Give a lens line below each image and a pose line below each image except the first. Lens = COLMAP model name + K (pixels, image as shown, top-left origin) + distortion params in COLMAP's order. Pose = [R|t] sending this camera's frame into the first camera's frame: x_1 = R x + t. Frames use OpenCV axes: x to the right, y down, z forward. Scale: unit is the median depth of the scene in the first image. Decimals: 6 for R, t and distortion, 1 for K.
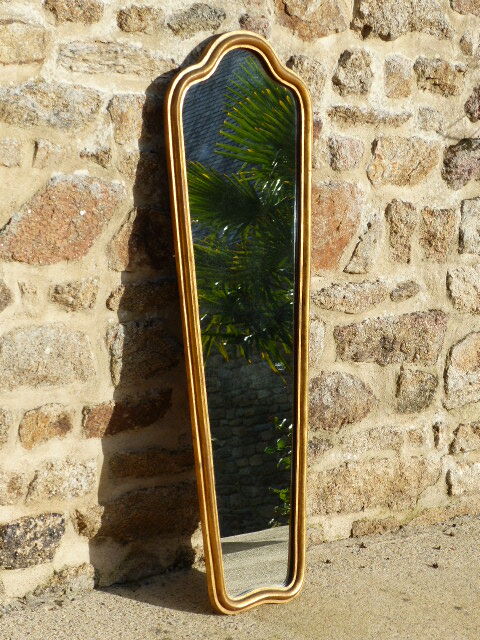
lens RADIAL K [[1892.3, 0, 241.1], [0, 1892.3, 317.4], [0, 0, 1]] dist [-0.043644, 0.000000]
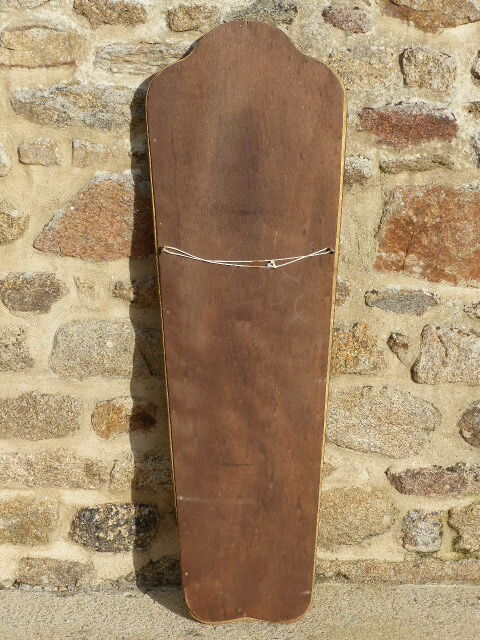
lens RADIAL K [[1641.0, 0, 256.6], [0, 1641.0, 334.5], [0, 0, 1]] dist [-0.023458, 0.000000]
pose [[0.767228, 0.046359, -0.639696, 0.523322], [-0.054831, 0.998474, 0.006597, 0.001807], [0.639026, 0.030013, 0.768599, 0.350966]]
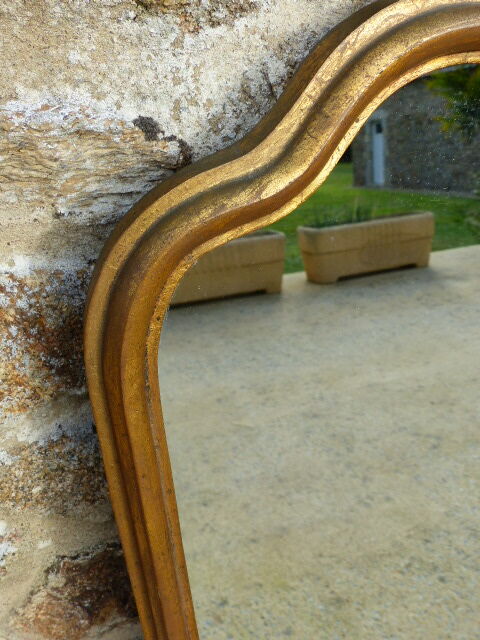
lens RADIAL K [[612.5, 0, 238.7], [0, 612.5, 302.5], [0, 0, 1]] dist [-0.047941, 0.000000]
pose [[0.942223, 0.153504, -0.297745, 0.000322], [-0.037957, 0.932026, 0.360397, -0.142485], [0.332829, -0.328273, 0.884003, 0.924695]]
